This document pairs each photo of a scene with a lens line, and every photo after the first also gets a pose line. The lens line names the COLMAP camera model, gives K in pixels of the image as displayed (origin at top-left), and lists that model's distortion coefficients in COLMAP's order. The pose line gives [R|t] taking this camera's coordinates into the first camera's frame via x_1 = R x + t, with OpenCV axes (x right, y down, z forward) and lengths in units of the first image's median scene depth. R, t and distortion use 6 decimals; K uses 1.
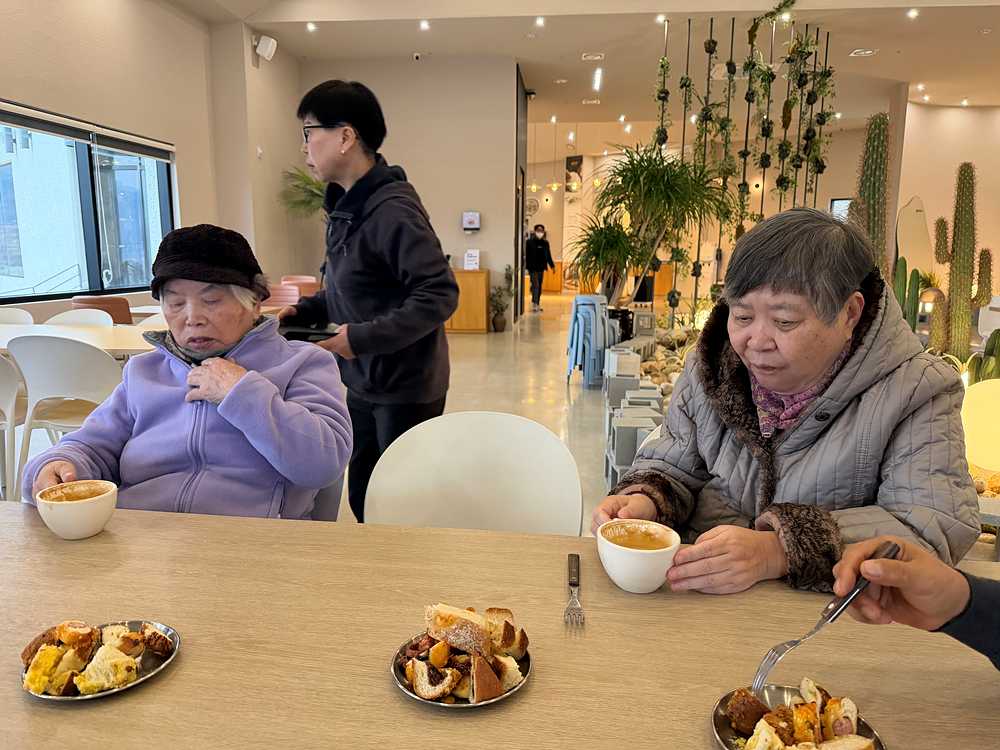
lens RADIAL K [[730.5, 0, 485.0], [0, 730.5, 375.7], [0, 0, 1]] dist [-0.003493, -0.003041]
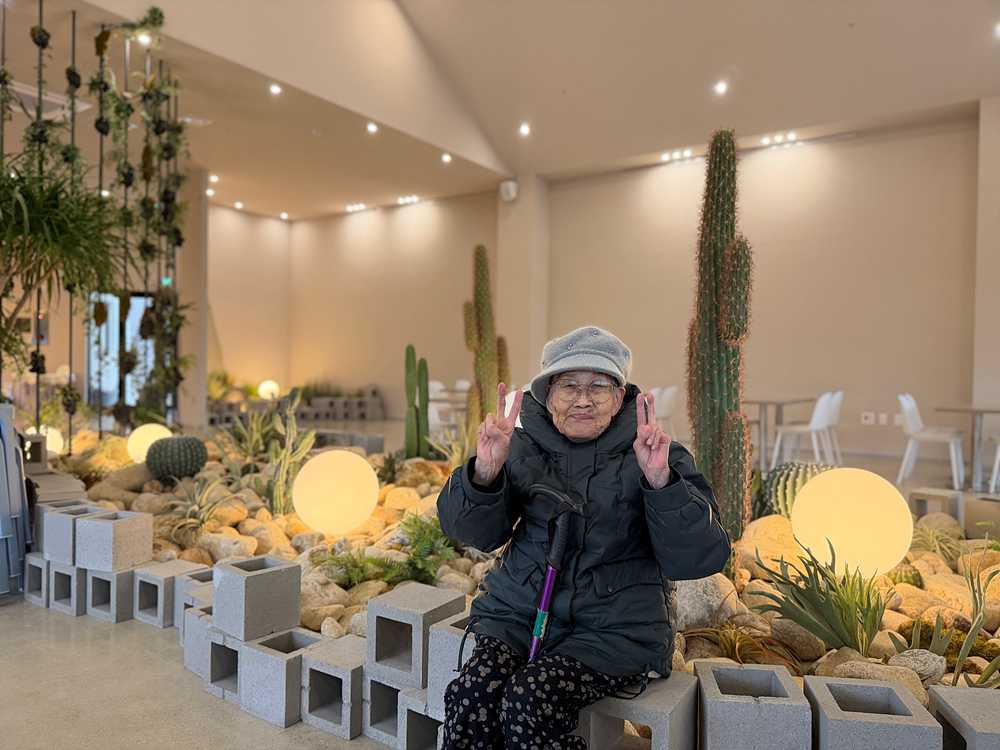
lens RADIAL K [[711.3, 0, 500.0], [0, 711.3, 375.0], [0, 0, 1]] dist [-0.004914, -0.000923]
pose [[0.481820, -0.007848, 0.876235, -0.063410], [0.136231, 0.988472, -0.066057, -0.039109], [-0.865616, 0.151198, 0.477335, 0.358090]]
